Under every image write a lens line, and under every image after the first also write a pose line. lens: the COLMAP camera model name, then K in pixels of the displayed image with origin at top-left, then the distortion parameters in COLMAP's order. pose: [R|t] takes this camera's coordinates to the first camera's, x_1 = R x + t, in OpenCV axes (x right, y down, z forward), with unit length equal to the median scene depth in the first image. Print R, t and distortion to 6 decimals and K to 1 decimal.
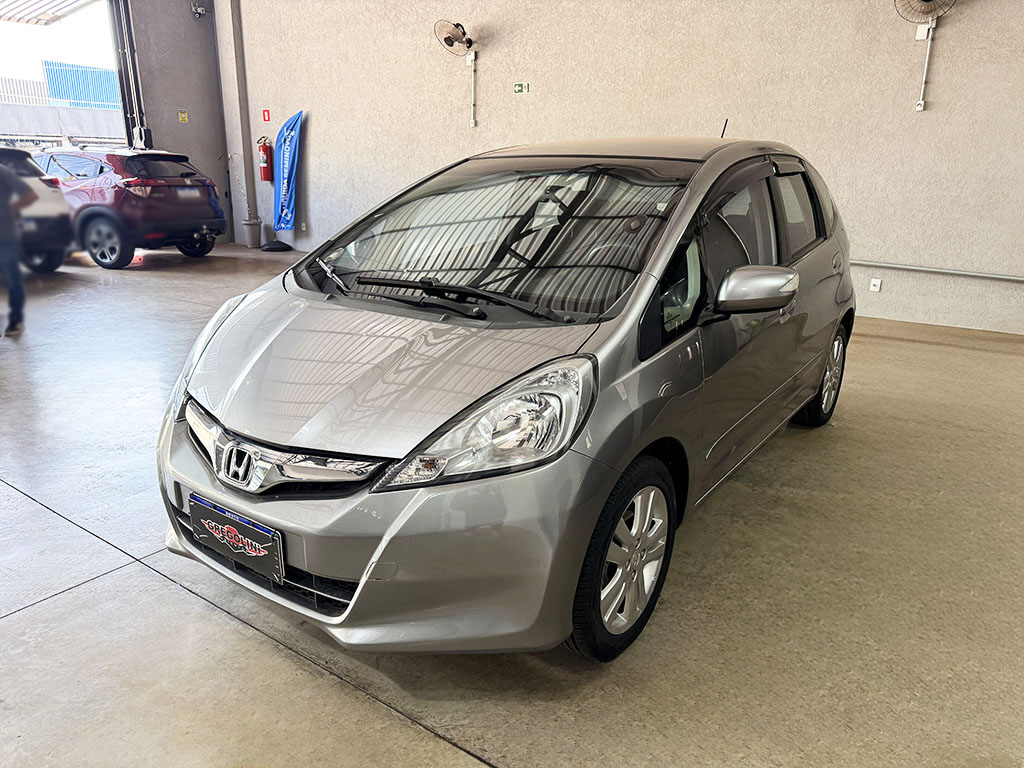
lens RADIAL K [[740.9, 0, 512.0], [0, 740.9, 384.0], [0, 0, 1]] dist [0.000781, -0.005053]
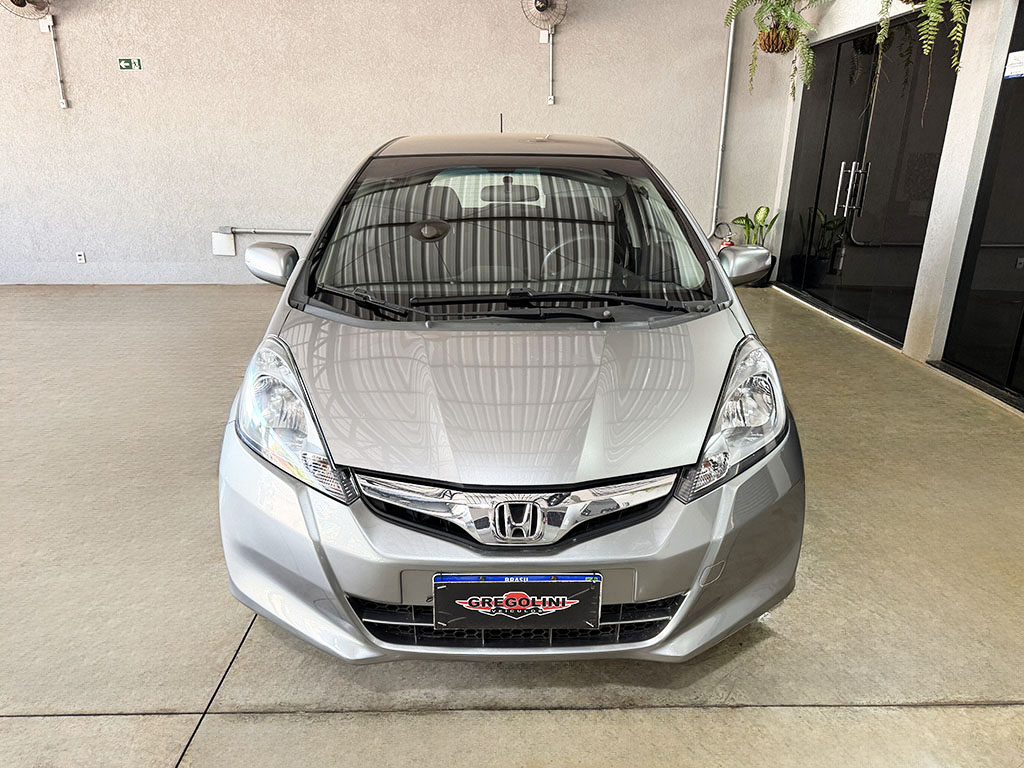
lens RADIAL K [[740.9, 0, 512.0], [0, 740.9, 384.0], [0, 0, 1]] dist [0.000781, -0.005053]
pose [[0.810114, -0.186166, 0.555930, -0.228818], [0.173171, 0.981919, 0.076470, -0.032739], [-0.560114, 0.034322, 0.827704, 0.073470]]
